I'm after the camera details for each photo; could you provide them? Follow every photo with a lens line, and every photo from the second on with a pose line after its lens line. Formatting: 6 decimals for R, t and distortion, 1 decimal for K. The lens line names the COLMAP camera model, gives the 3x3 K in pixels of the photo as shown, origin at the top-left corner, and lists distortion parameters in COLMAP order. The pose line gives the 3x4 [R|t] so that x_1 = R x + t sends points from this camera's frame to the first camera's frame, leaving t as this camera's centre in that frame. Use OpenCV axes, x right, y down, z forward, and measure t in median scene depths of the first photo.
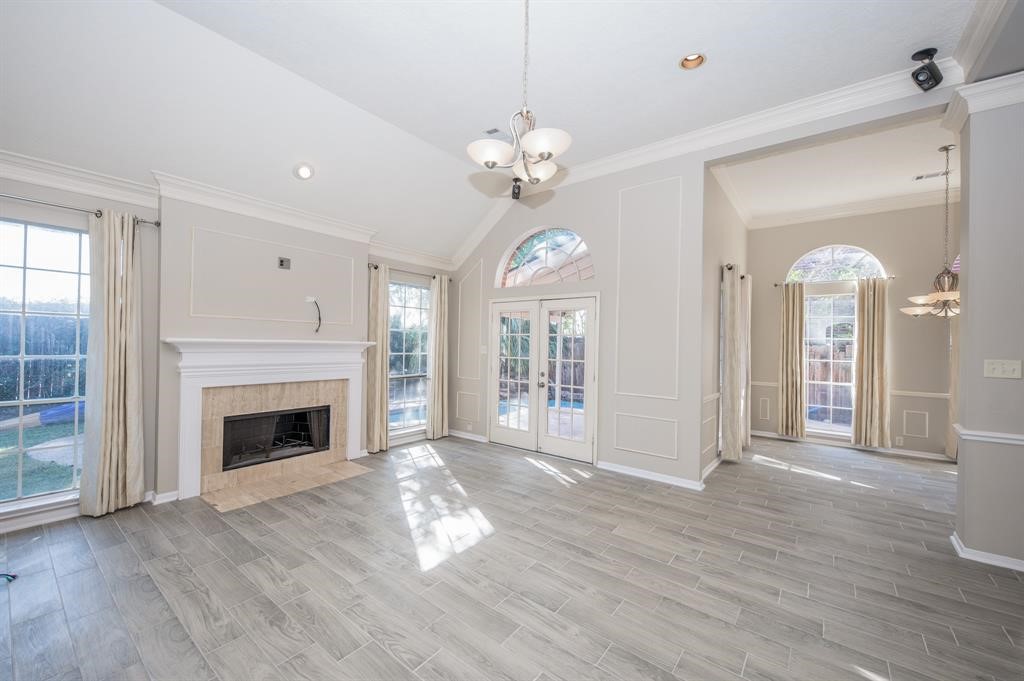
lens RADIAL K [[405.0, 0, 508.3], [0, 405.0, 342.2], [0, 0, 1]] dist [0.002012, 0.000175]
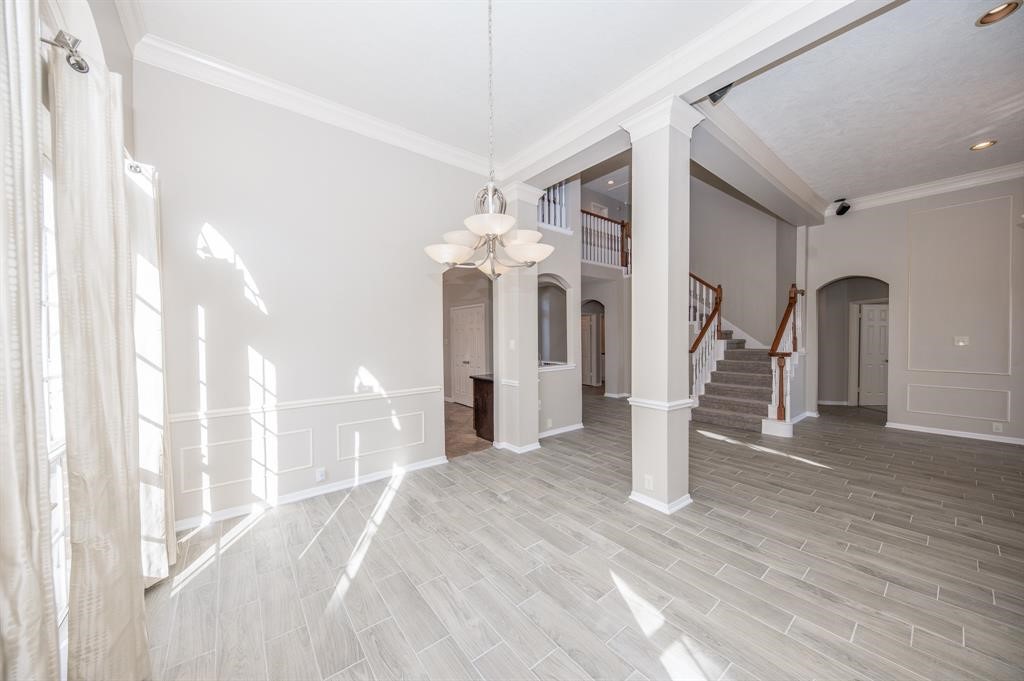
lens RADIAL K [[351.5, 0, 512.0], [0, 351.5, 340.5], [0, 0, 1]] dist [0.008827, -0.000028]
pose [[-0.972744, -0.015769, 0.231347, 1.043622], [-0.011788, 0.999758, 0.018579, 0.020083], [-0.231584, 0.015346, -0.972694, 1.612126]]
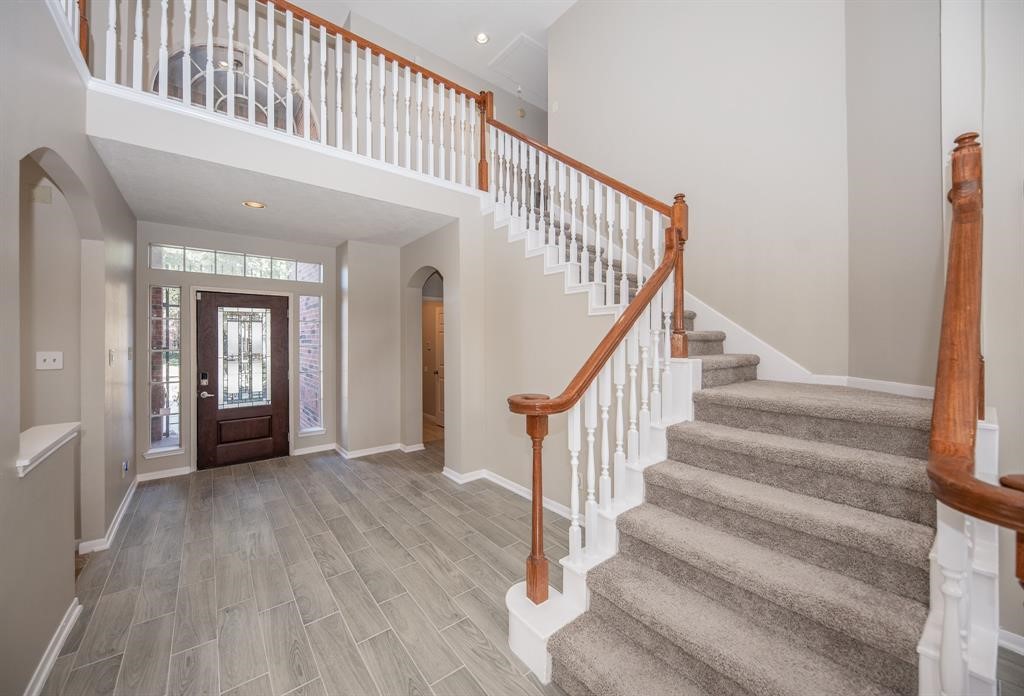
lens RADIAL K [[367.1, 0, 479.9], [0, 367.1, 343.3], [0, 0, 1]] dist [-0.001140, -0.000093]
pose [[-0.961014, -0.015781, 0.276050, 0.593899], [-0.014165, 0.999869, 0.007844, 0.012743], [-0.276138, 0.003628, -0.961111, 0.330563]]
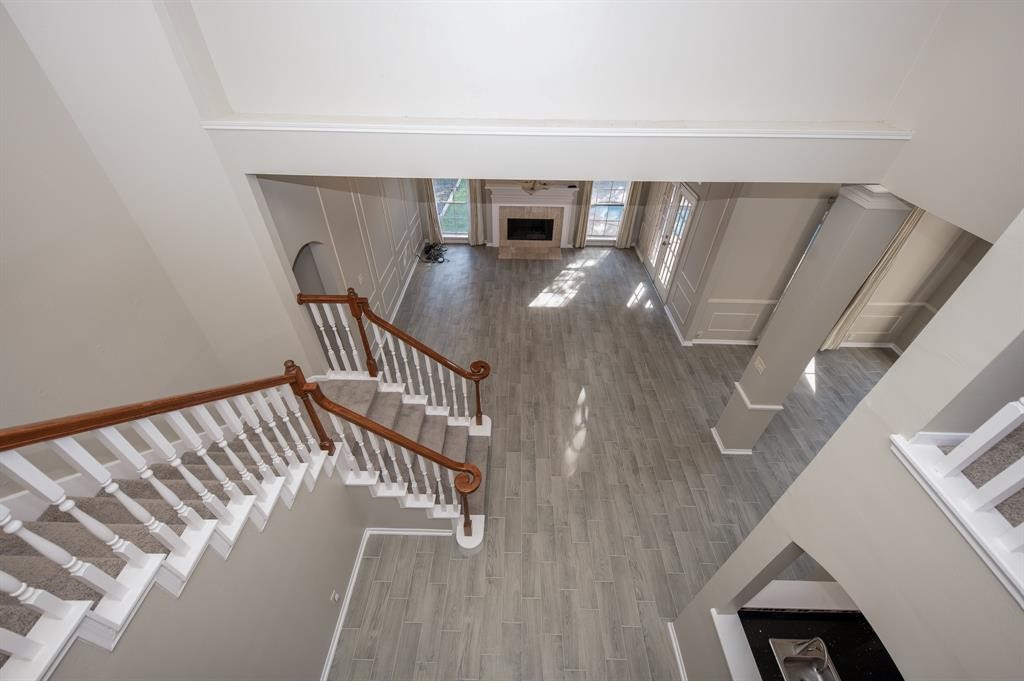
lens RADIAL K [[401.3, 0, 512.0], [0, 401.3, 340.5], [0, 0, 1]] dist [0.001507, 0.000047]
pose [[0.607943, 0.495336, -0.620522, 1.126834], [0.000986, 0.781062, 0.624453, -0.724555], [0.793980, -0.380244, 0.474352, -0.358264]]
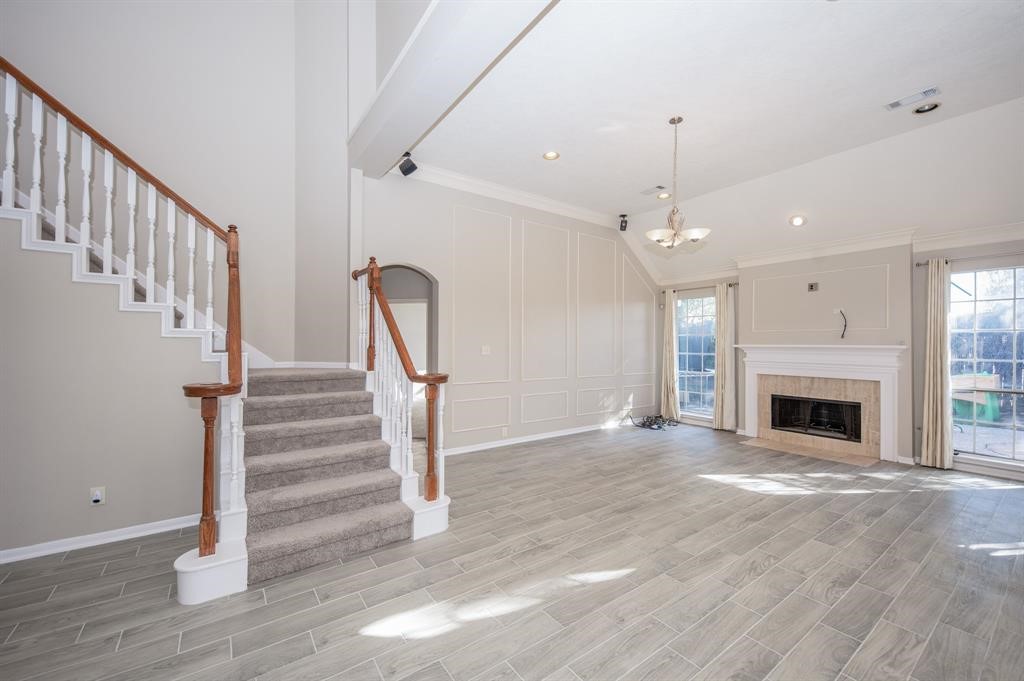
lens RADIAL K [[405.0, 0, 508.3], [0, 405.0, 342.2], [0, 0, 1]] dist [0.002012, 0.000175]
pose [[-0.281717, -0.026278, -0.959138, 1.114638], [-0.010814, 0.999648, -0.024212, 0.031725], [0.959437, 0.003551, -0.281902, 0.470518]]
